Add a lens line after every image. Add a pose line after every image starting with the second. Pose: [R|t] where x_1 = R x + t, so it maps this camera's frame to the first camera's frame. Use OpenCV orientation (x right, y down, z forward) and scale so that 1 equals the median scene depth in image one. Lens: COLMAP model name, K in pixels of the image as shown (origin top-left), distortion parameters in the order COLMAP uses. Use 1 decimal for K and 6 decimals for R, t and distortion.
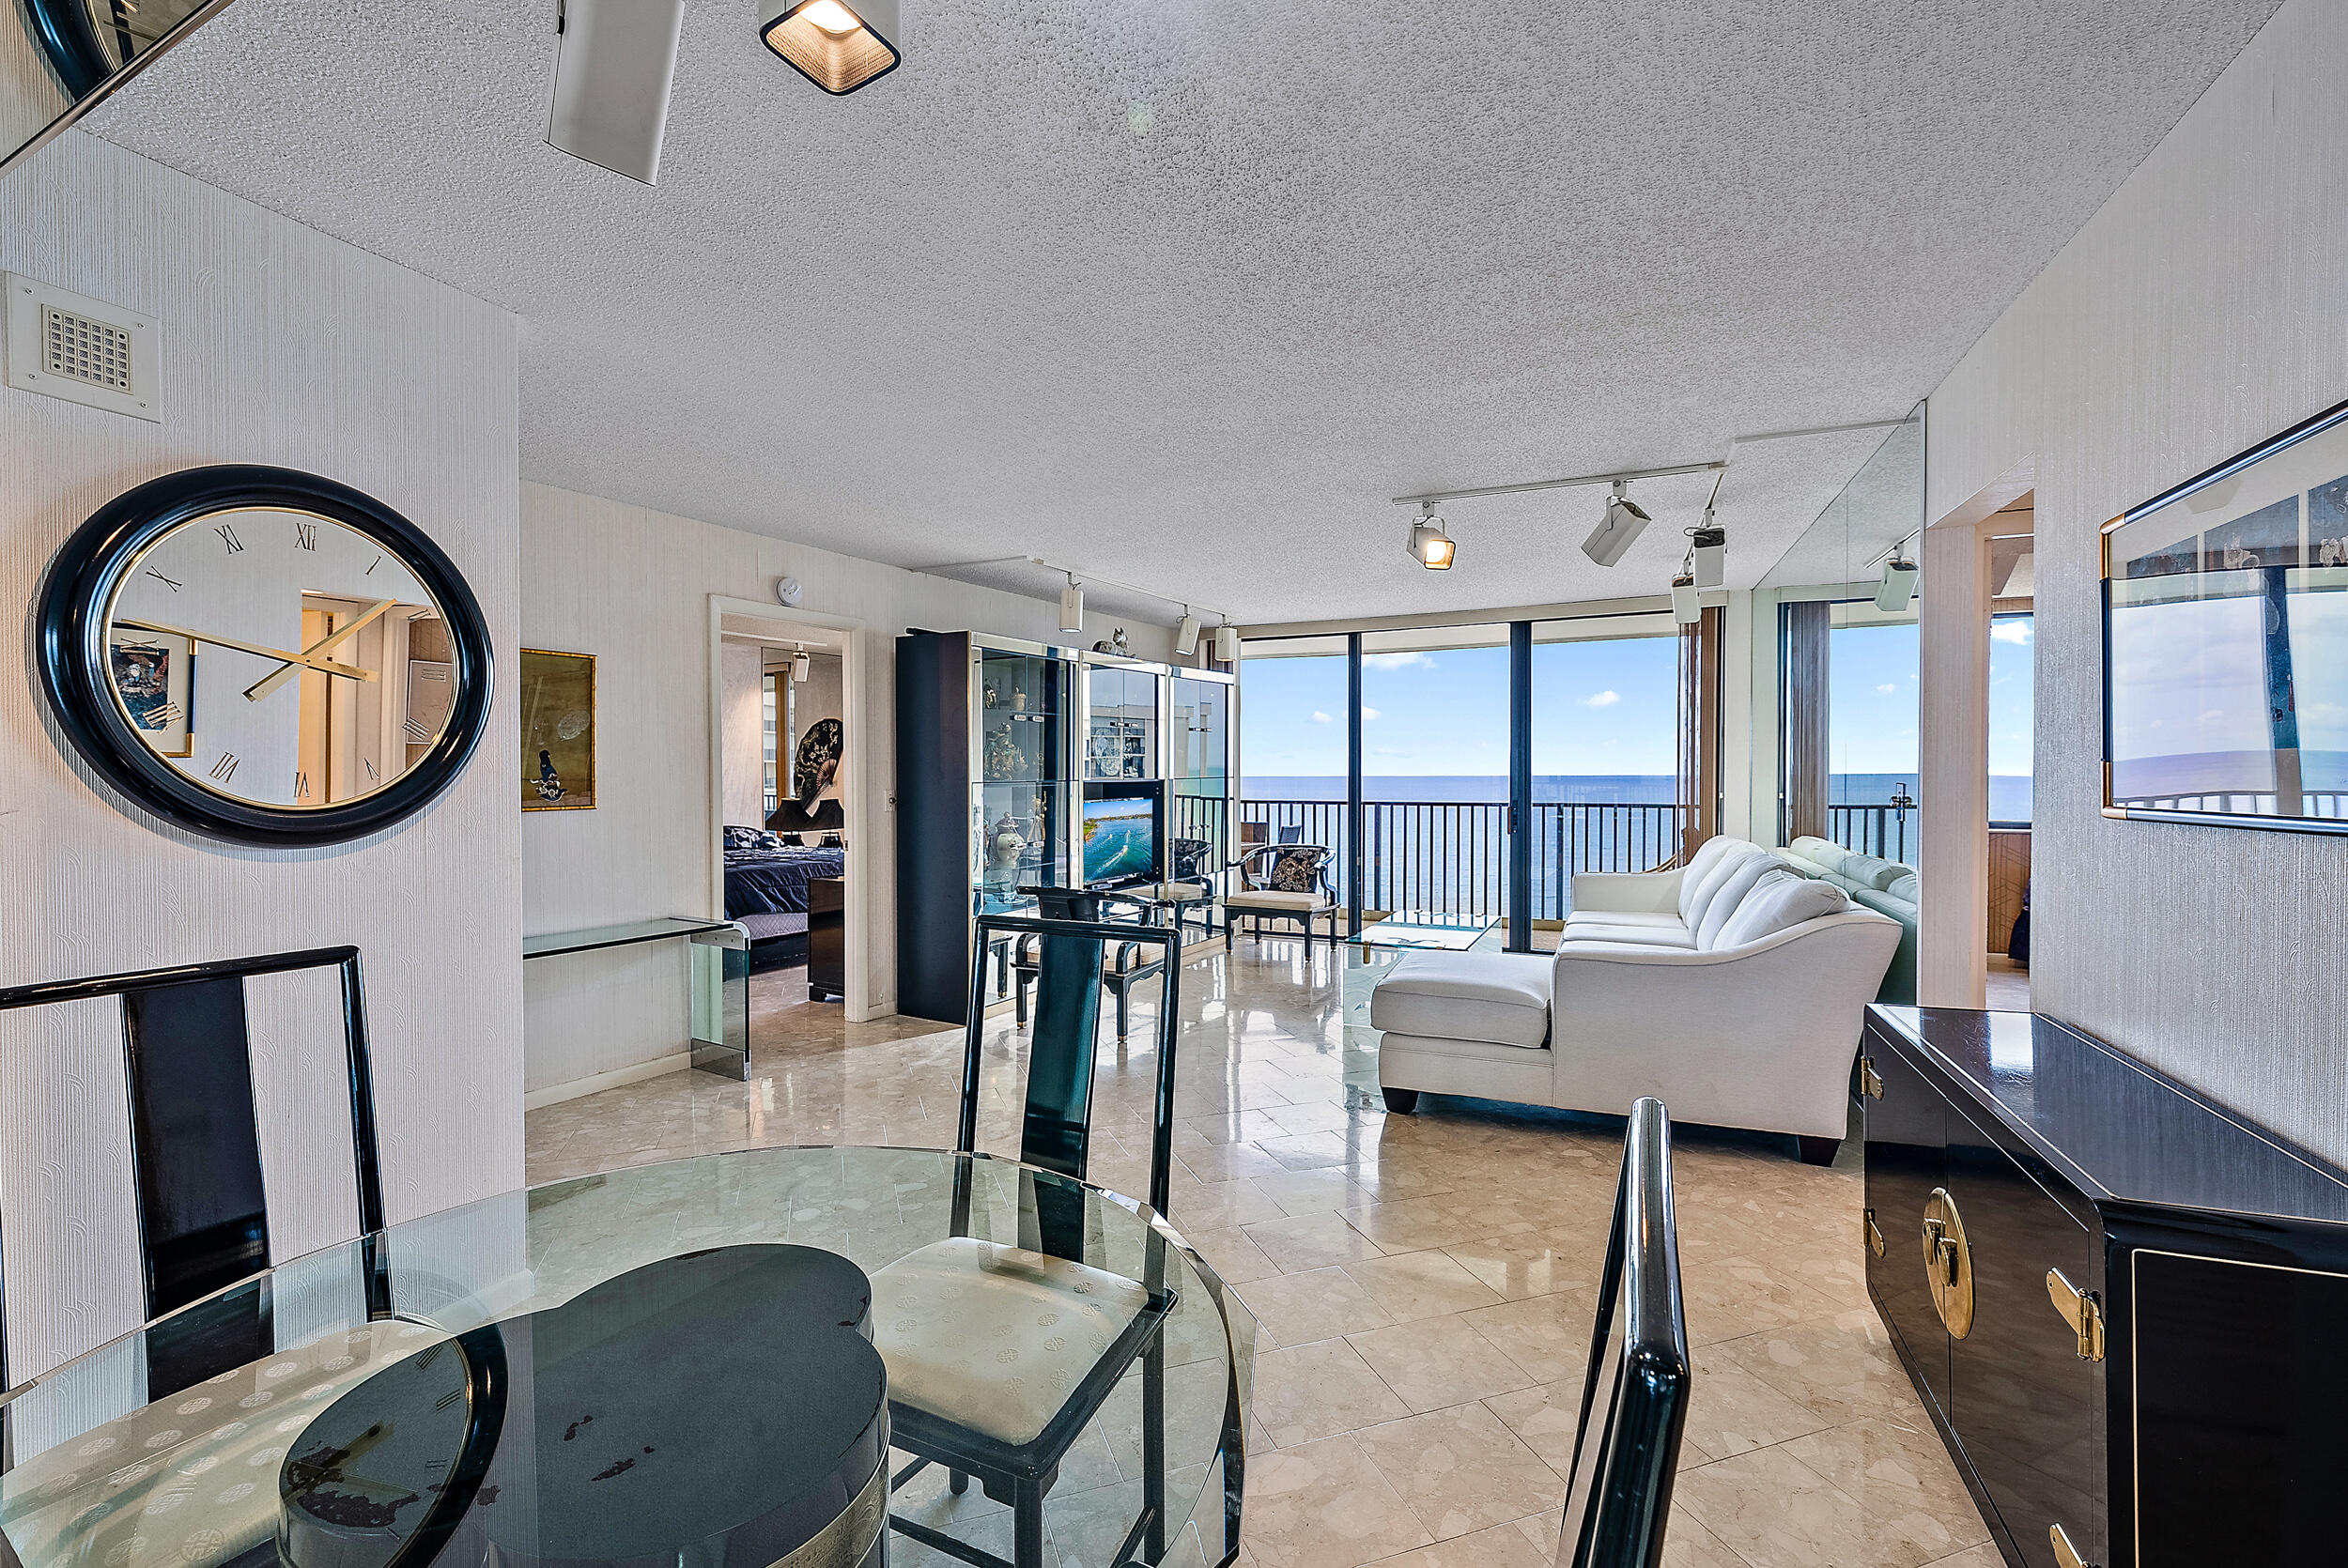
lens RADIAL K [[1030.2, 0, 1177.8], [0, 1030.2, 787.0], [0, 0, 1]] dist [-0.001253, -0.000327]
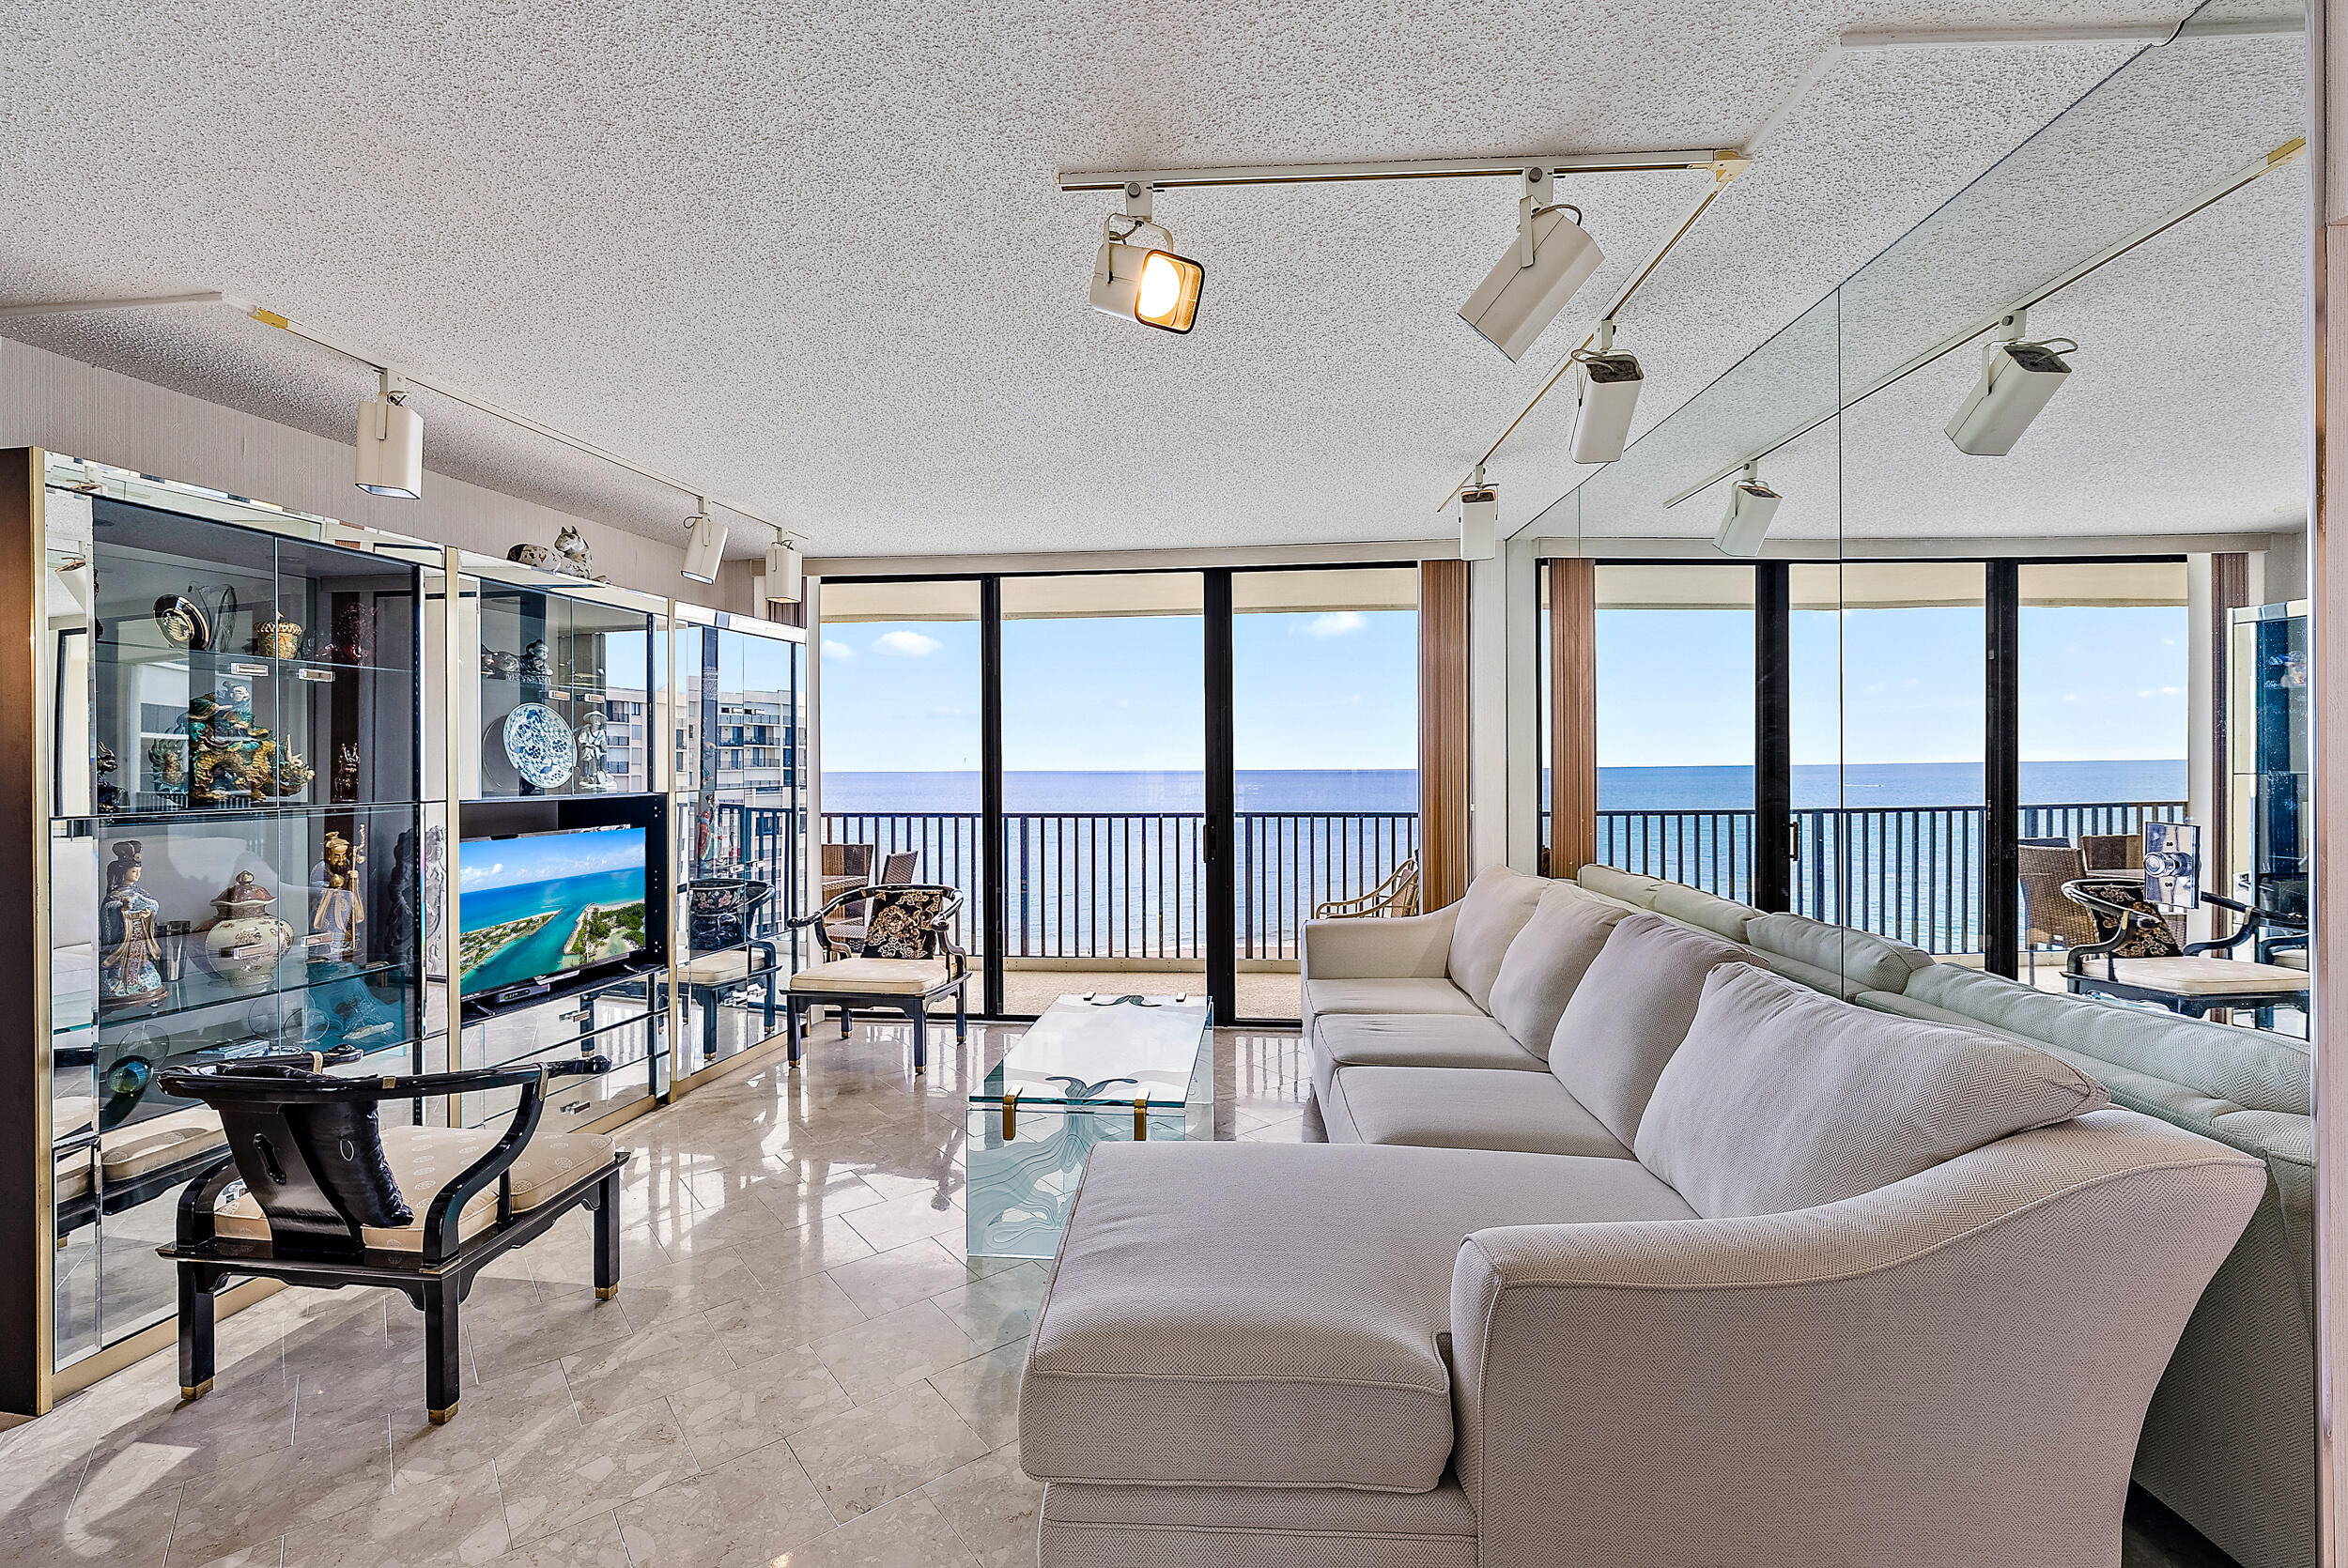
lens RADIAL K [[979.4, 0, 1178.7], [0, 979.4, 778.9], [0, 0, 1]] dist [0.002363, -0.000772]
pose [[0.939239, -0.006093, 0.343211, 0.066595], [0.006737, 0.999977, -0.000684, -0.012393], [-0.343199, 0.002954, 0.939258, 0.353079]]
